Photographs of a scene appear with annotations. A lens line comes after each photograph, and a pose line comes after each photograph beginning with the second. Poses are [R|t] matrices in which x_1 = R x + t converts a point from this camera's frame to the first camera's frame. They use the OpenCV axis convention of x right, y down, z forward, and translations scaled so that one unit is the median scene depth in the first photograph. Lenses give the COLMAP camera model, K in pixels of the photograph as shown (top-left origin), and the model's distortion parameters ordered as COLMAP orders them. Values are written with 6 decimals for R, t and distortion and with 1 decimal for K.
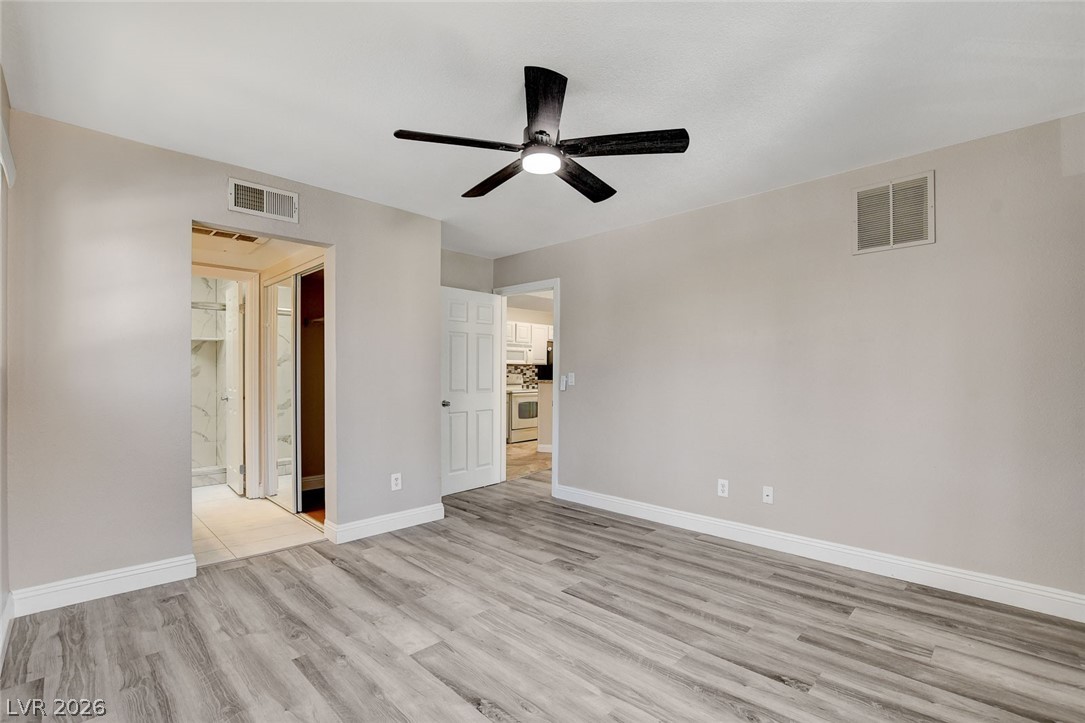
lens RADIAL K [[489.7, 0, 542.7], [0, 489.7, 367.2], [0, 0, 1]] dist [-0.022500, 0.001644]
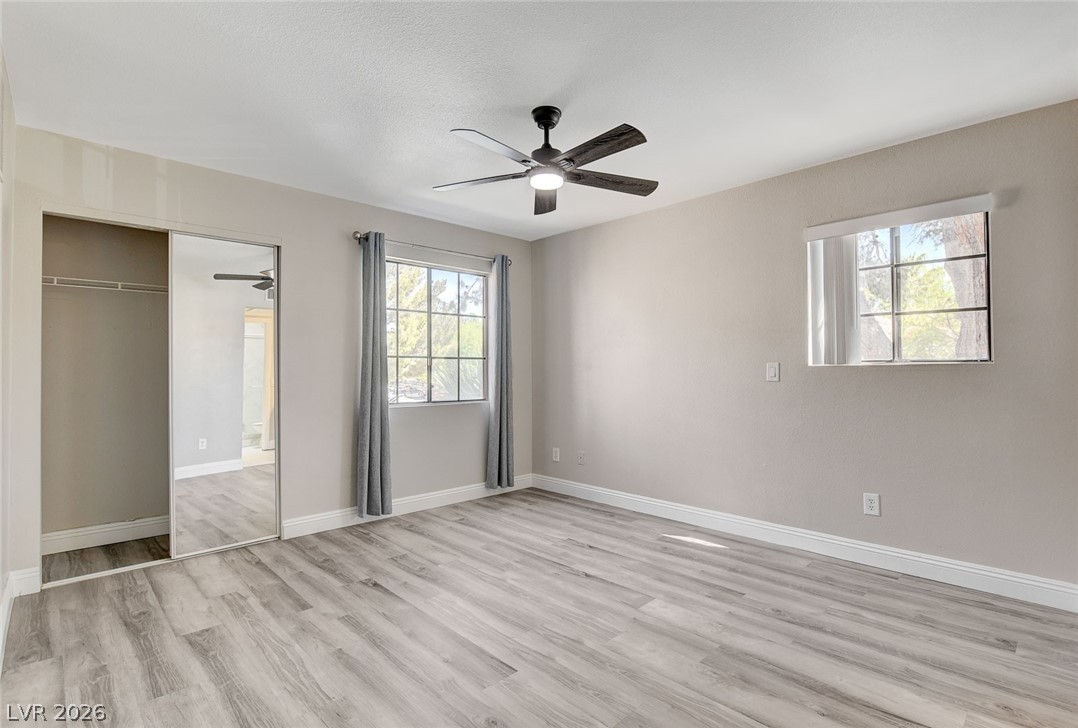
lens RADIAL K [[521.9, 0, 540.6], [0, 521.9, 362.6], [0, 0, 1]] dist [-0.018841, 0.000006]
pose [[-0.999839, -0.000188, 0.017958, -0.008767], [-0.000640, 0.999683, -0.025172, 0.030499], [-0.017947, -0.025179, -0.999522, 1.788736]]
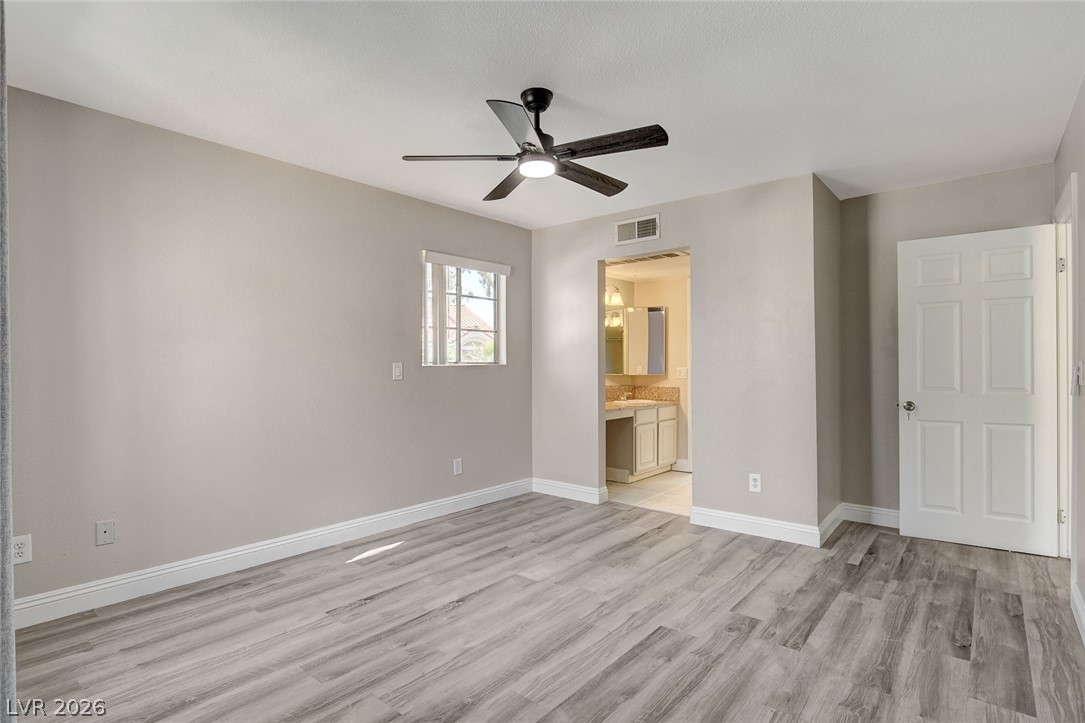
lens RADIAL K [[540.1, 0, 545.0], [0, 540.1, 363.8], [0, 0, 1]] dist [-0.018254, -0.000043]
pose [[0.089808, -0.008220, -0.995925, 0.947094], [0.016756, 0.999837, -0.006741, 0.016994], [0.995818, -0.016082, 0.089931, 0.739073]]
